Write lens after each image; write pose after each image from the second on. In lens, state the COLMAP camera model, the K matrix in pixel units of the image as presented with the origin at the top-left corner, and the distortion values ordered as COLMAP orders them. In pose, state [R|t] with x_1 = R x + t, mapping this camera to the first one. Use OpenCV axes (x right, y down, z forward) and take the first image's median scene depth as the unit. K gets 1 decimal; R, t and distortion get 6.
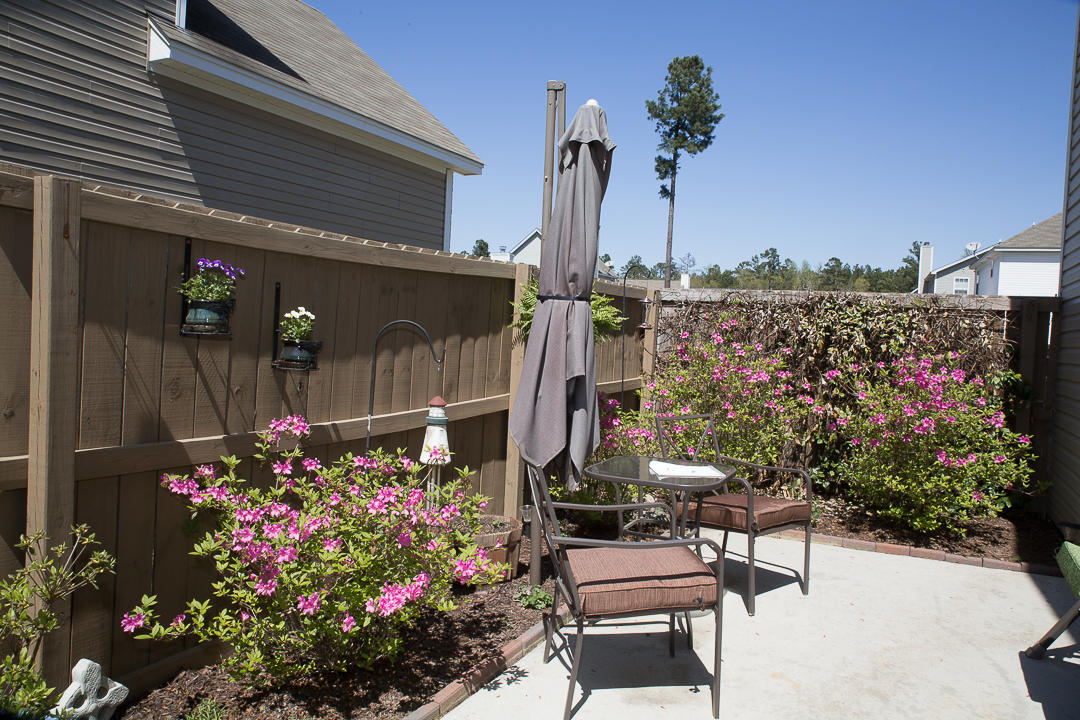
lens RADIAL K [[770.4, 0, 540.0], [0, 770.4, 360.0], [0, 0, 1]] dist [-0.059025, 0.000927]
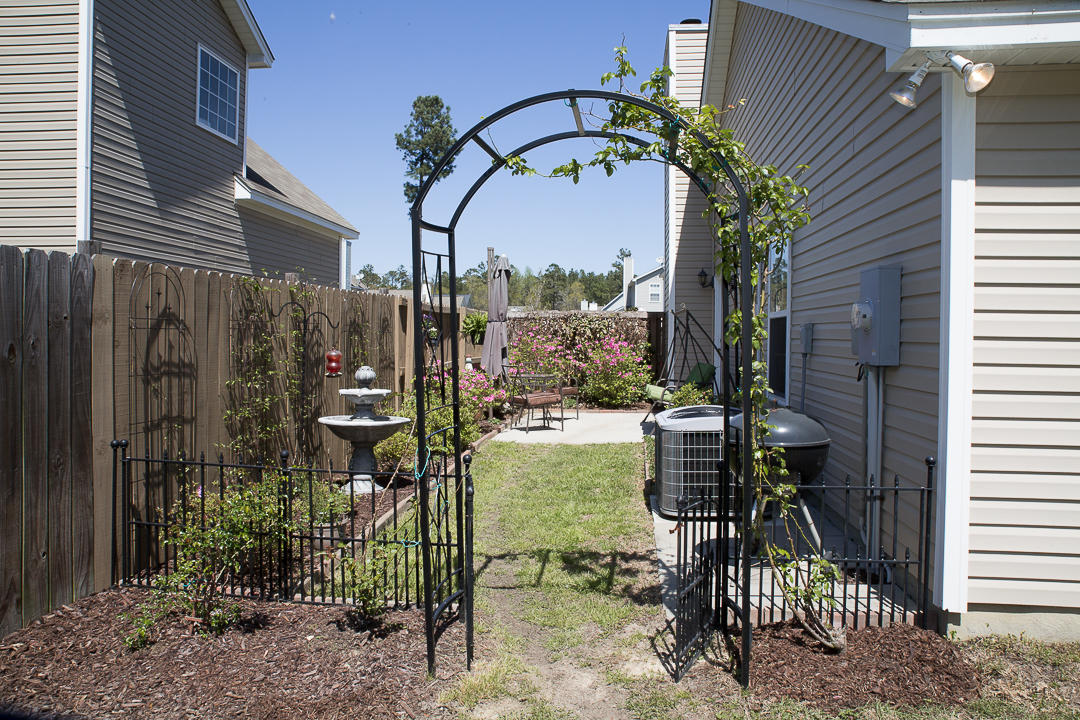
lens RADIAL K [[817.2, 0, 539.4], [0, 817.2, 346.7], [0, 0, 1]] dist [-0.003144, -0.001017]
pose [[0.938417, -0.043727, 0.342728, -0.088151], [0.052950, 0.998442, -0.017594, 0.008047], [-0.341425, 0.034658, 0.939270, -0.197095]]
